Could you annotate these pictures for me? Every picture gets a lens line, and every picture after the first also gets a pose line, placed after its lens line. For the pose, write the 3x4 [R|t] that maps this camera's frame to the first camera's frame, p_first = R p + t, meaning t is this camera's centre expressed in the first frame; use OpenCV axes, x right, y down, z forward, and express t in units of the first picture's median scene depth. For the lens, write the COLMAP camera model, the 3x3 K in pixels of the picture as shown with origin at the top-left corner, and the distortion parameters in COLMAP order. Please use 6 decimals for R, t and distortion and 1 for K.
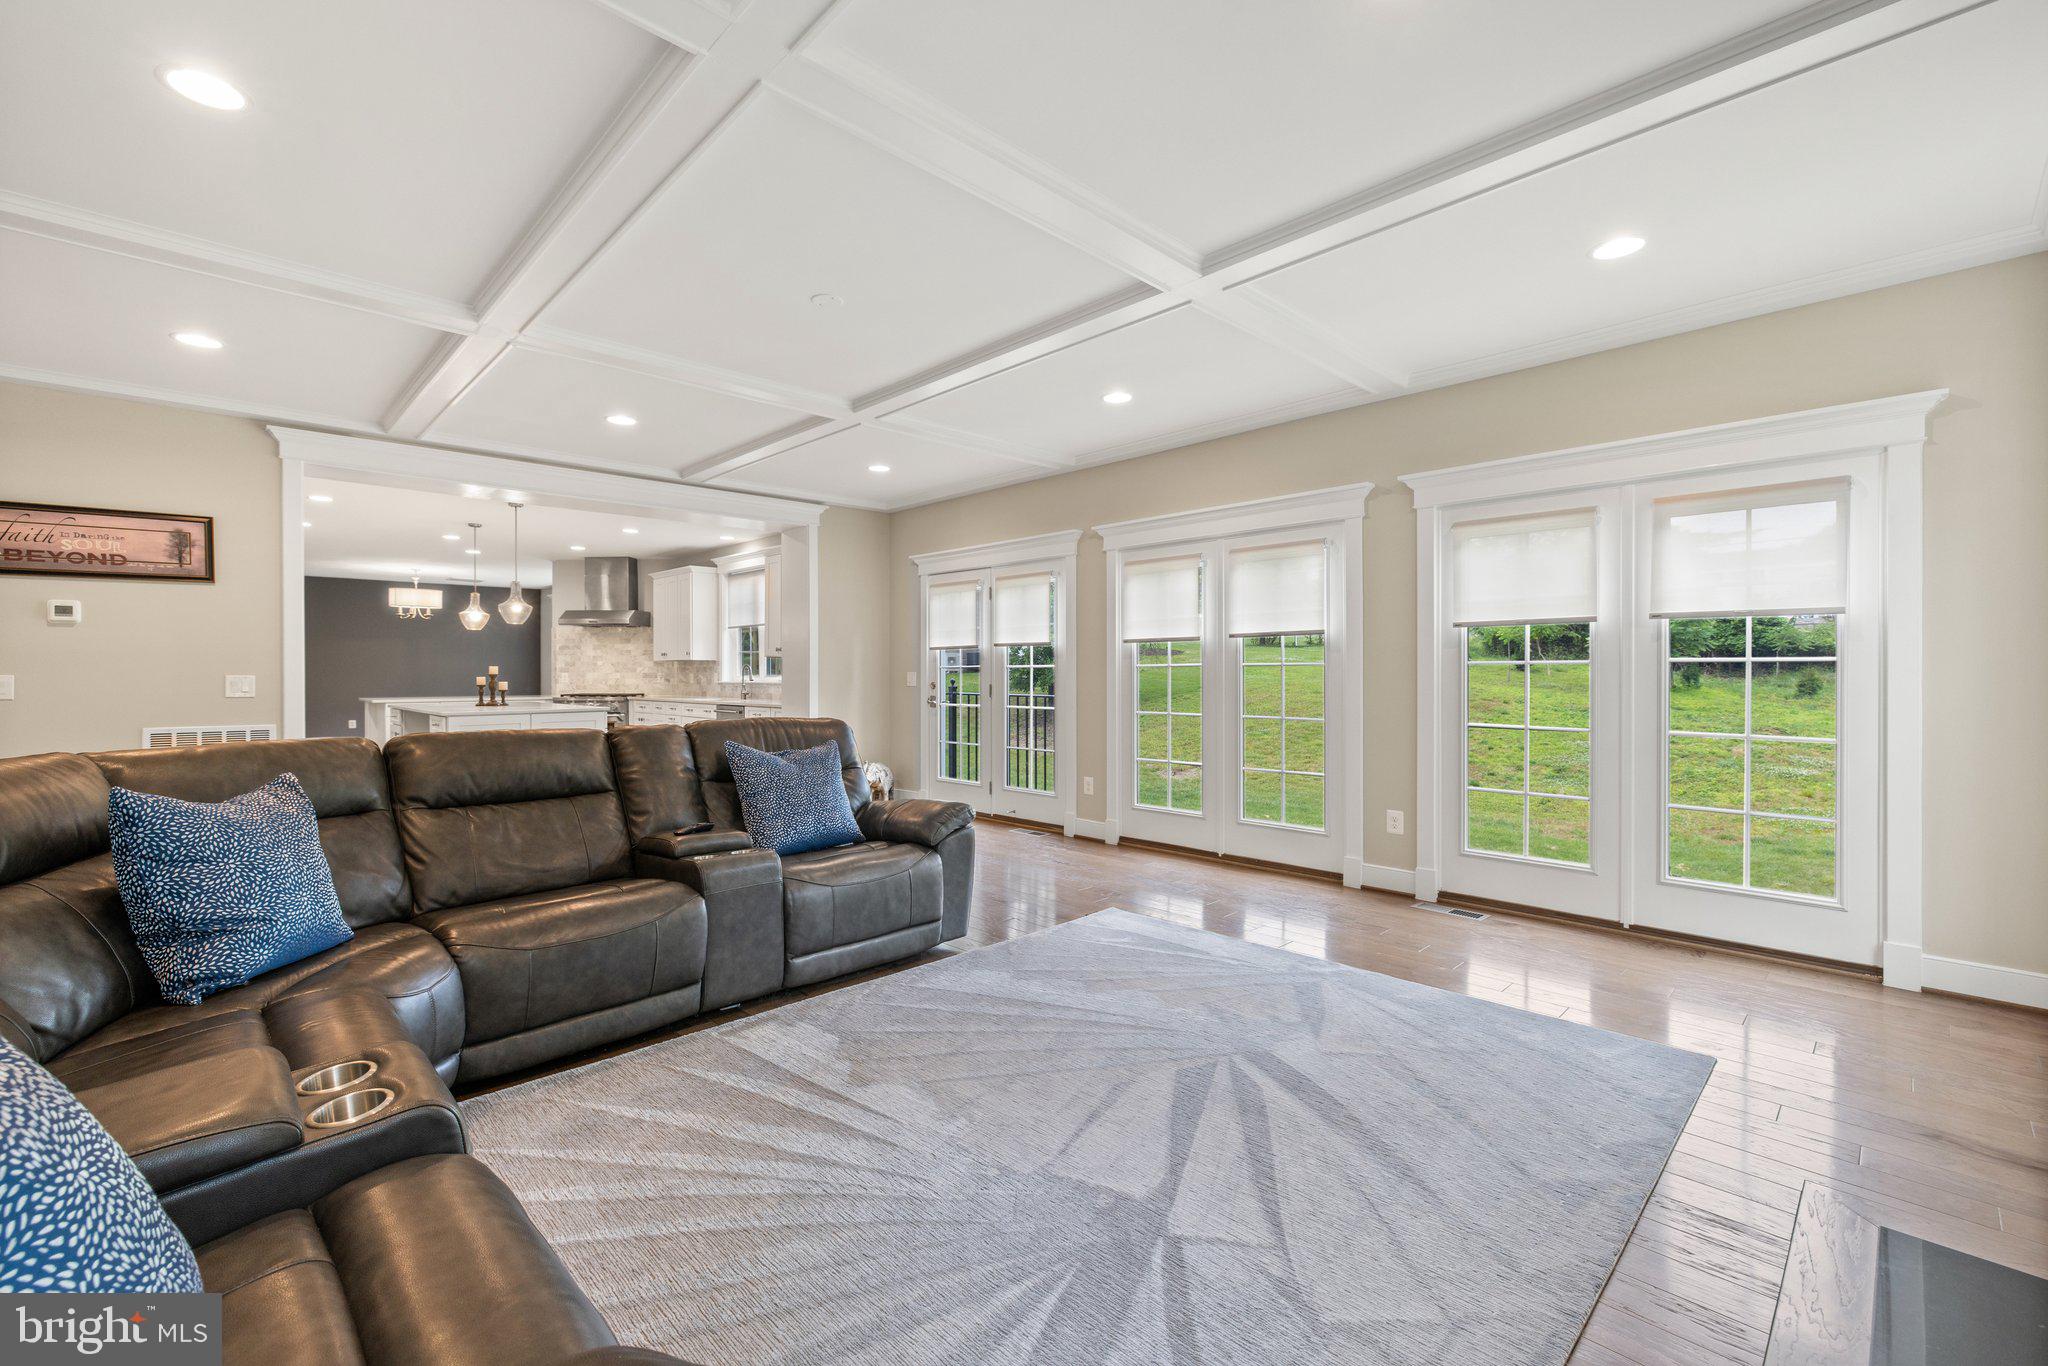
lens RADIAL K [[861.3, 0, 1014.1], [0, 861.3, 679.1], [0, 0, 1]] dist [-0.001186, 0.000284]
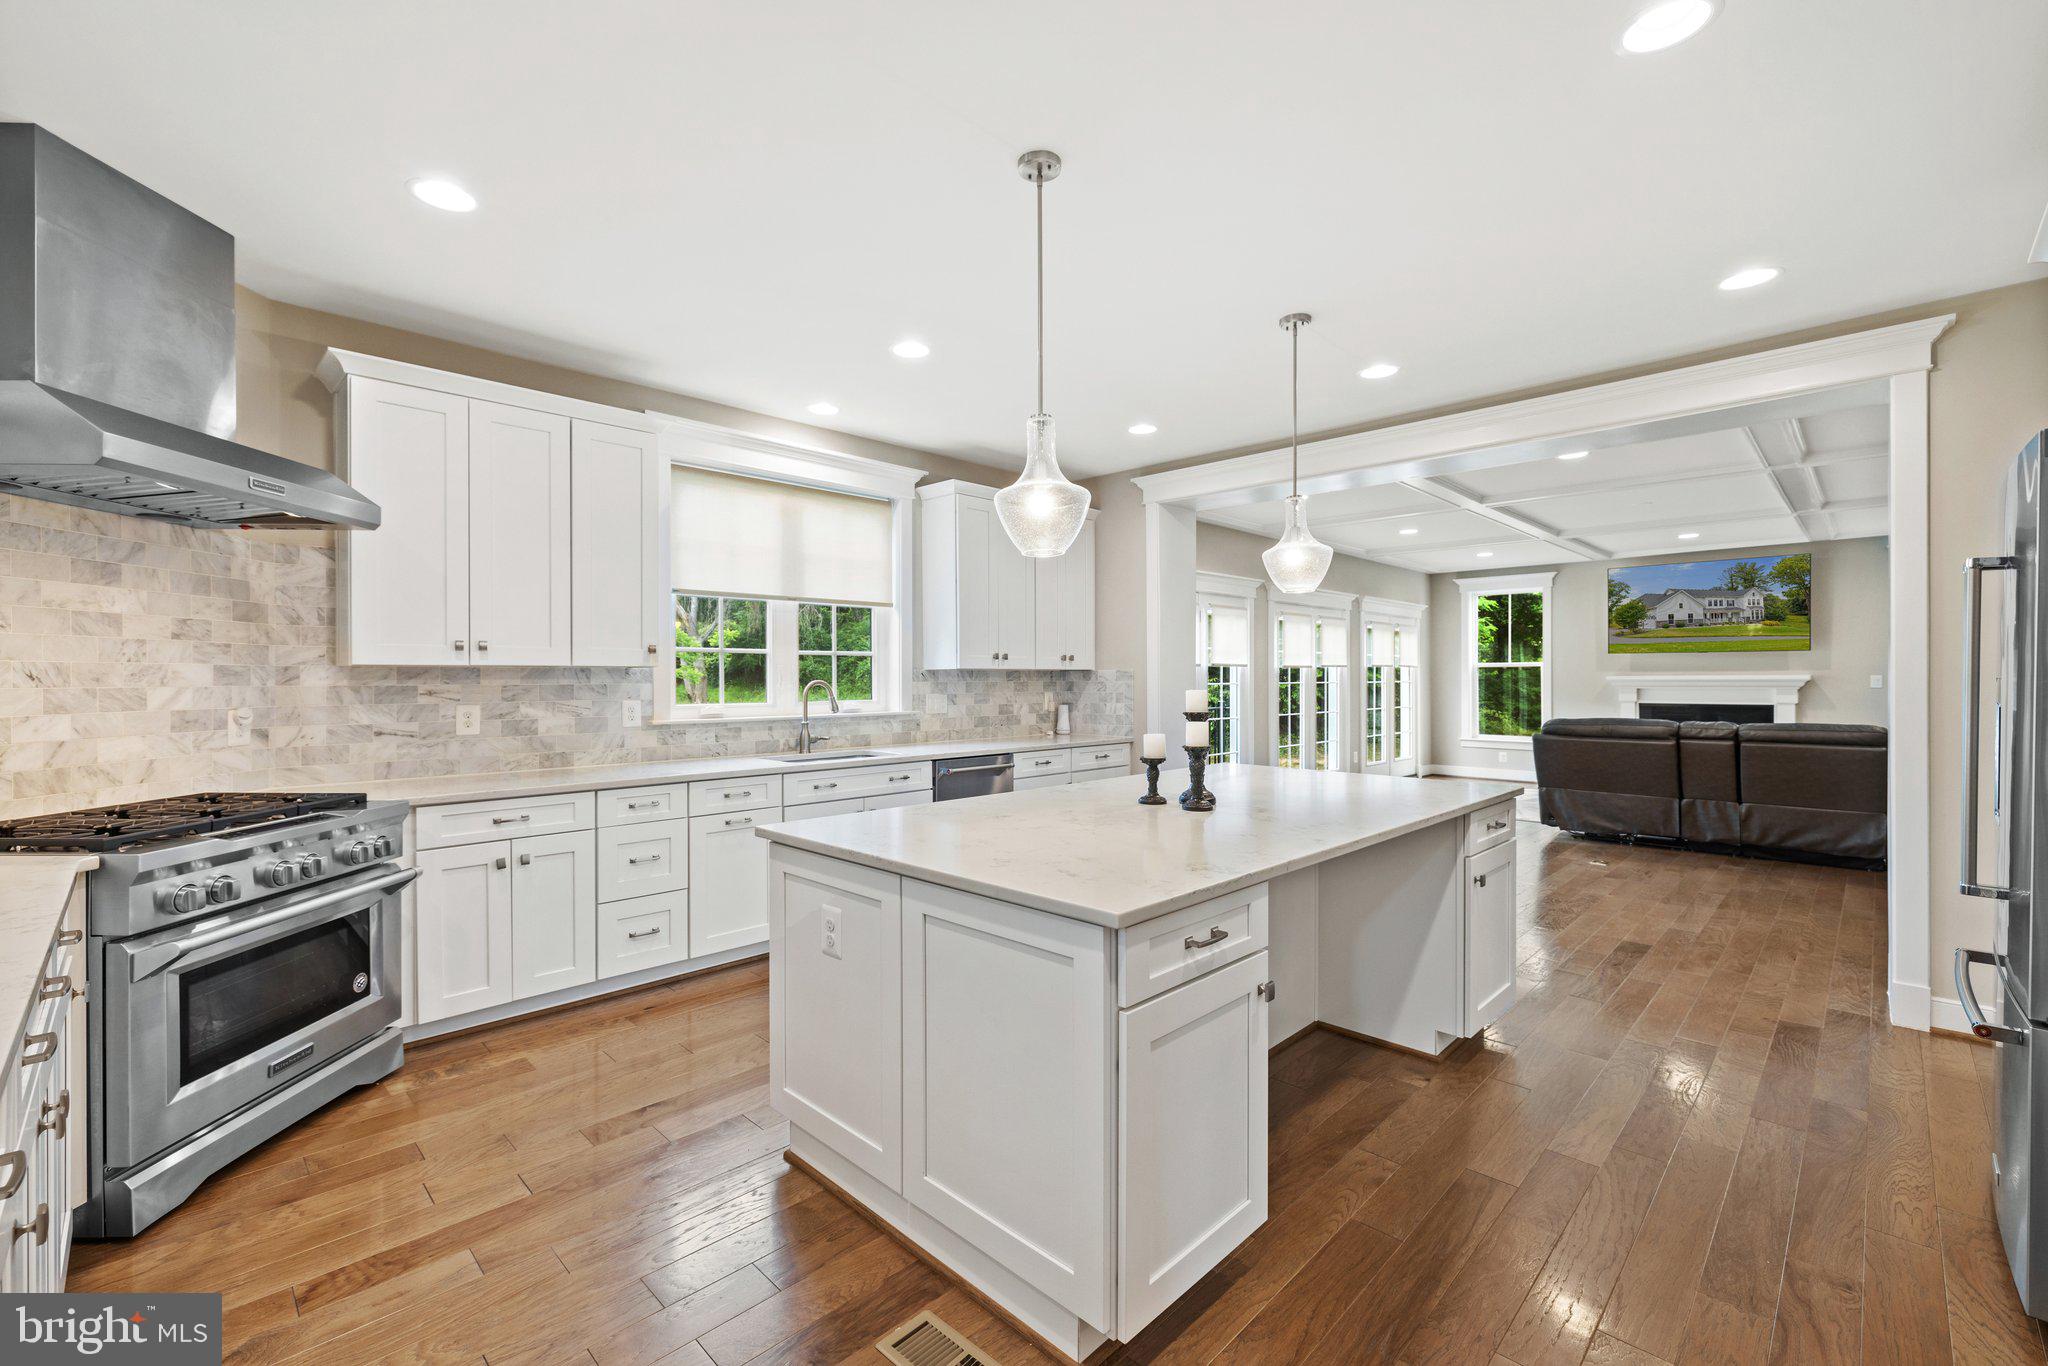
lens RADIAL K [[861.3, 0, 1003.7], [0, 861.3, 677.8], [0, 0, 1]] dist [-0.001186, 0.000284]
pose [[-0.010256, 0.000252, 0.999947, -1.184206], [0.008165, 0.999967, -0.000168, -0.025357], [-0.999914, 0.008163, -0.010257, 1.346486]]
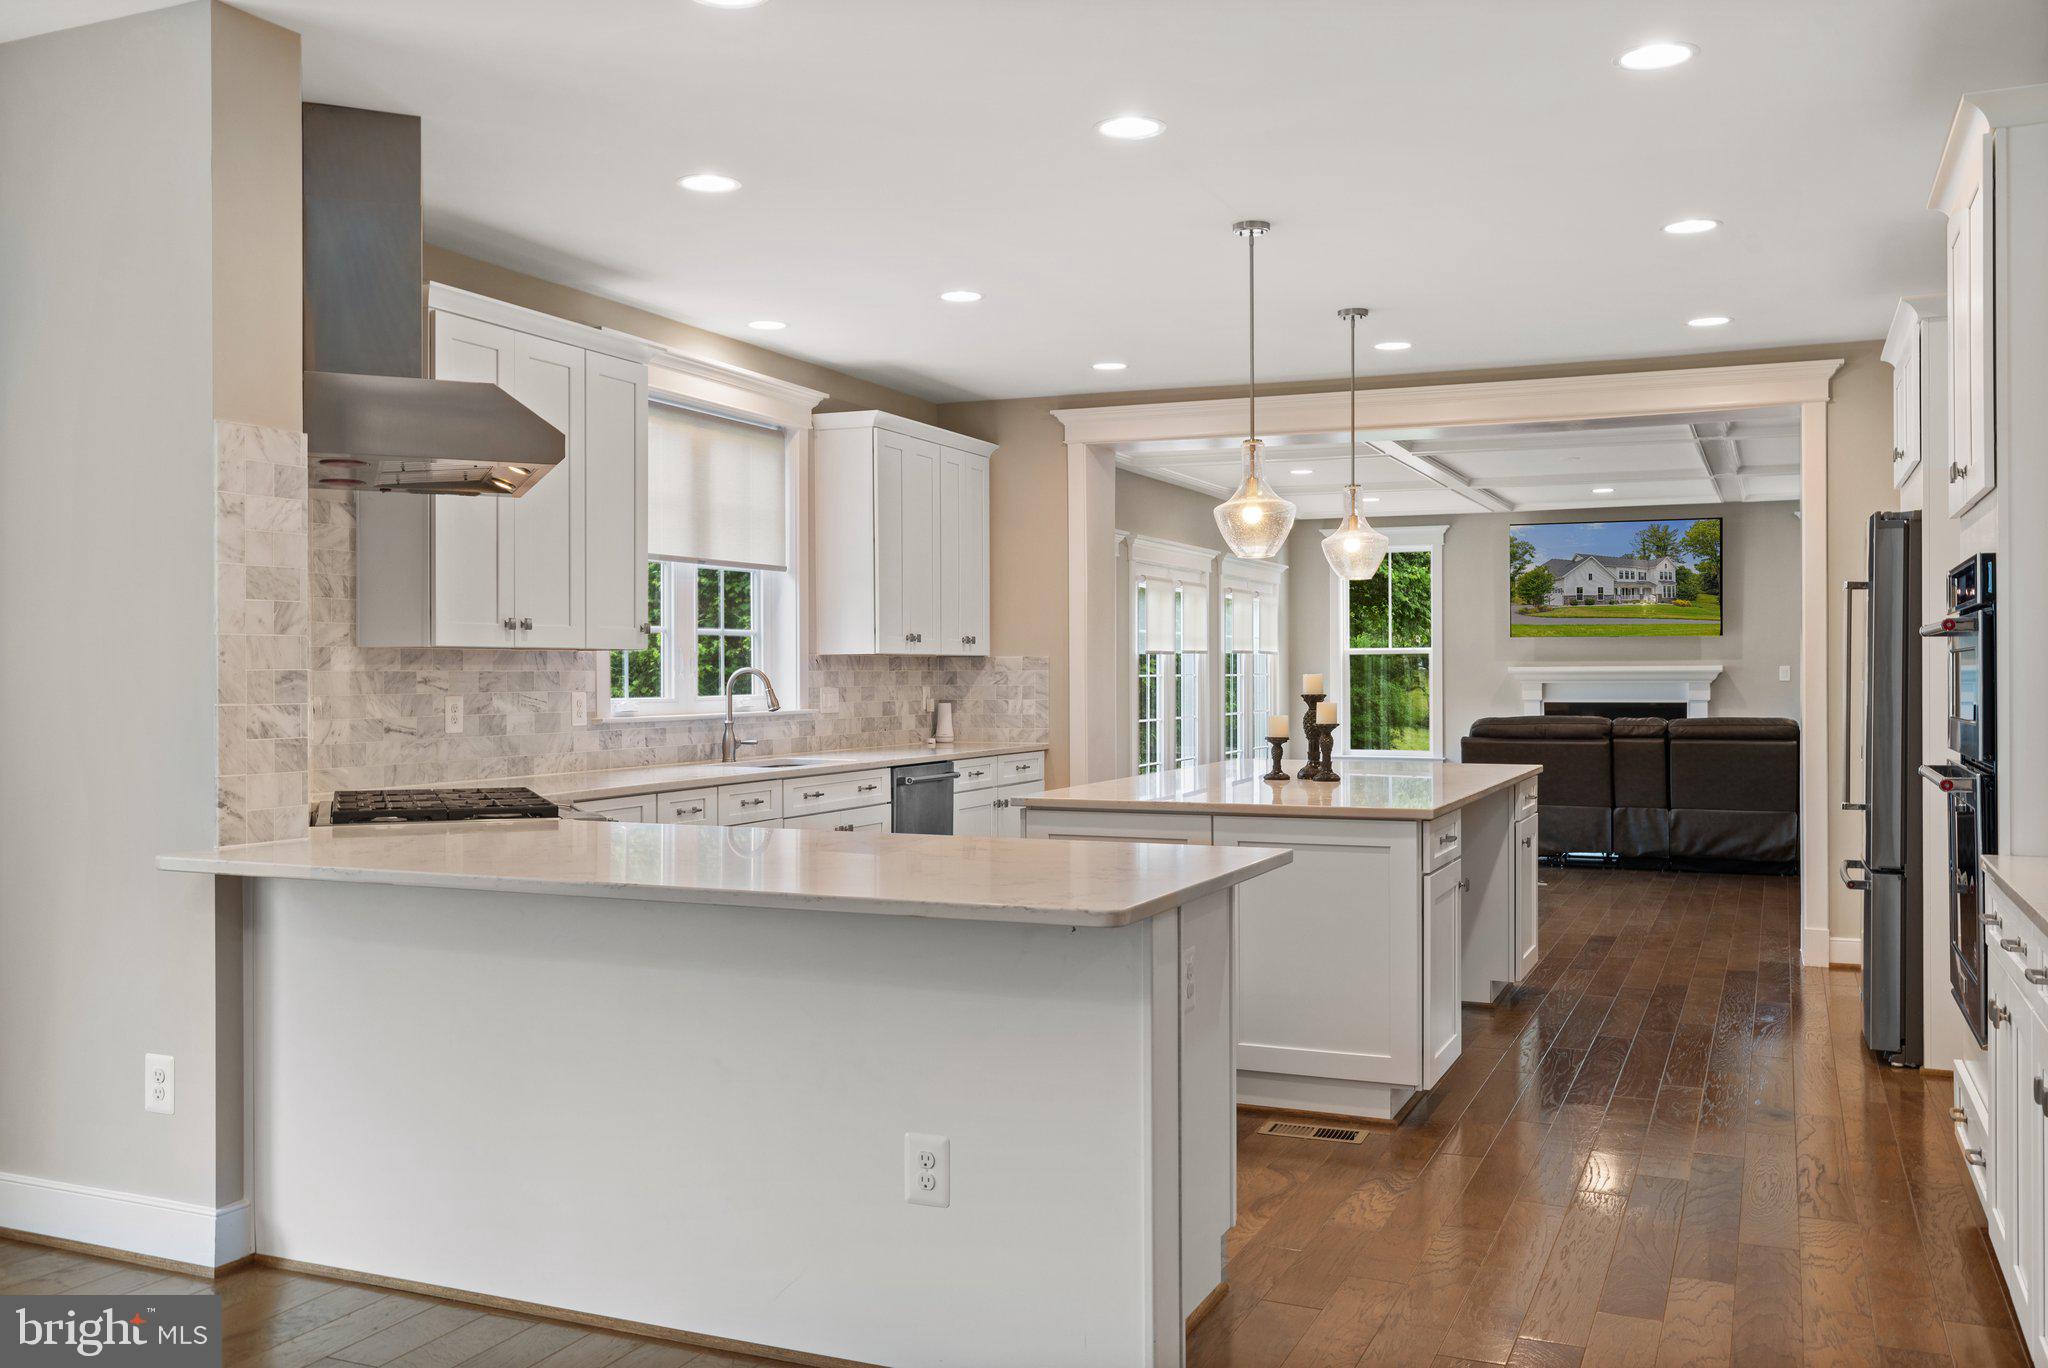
lens RADIAL K [[1728.8, 0, 997.2], [0, 1728.8, 662.6], [0, 0, 1]] dist [0.001630, 0.014710]
pose [[-0.370314, 0.005871, 0.928888, -1.564041], [0.007365, 0.999967, -0.003384, -0.023014], [-0.928877, 0.005588, -0.370345, 1.753524]]
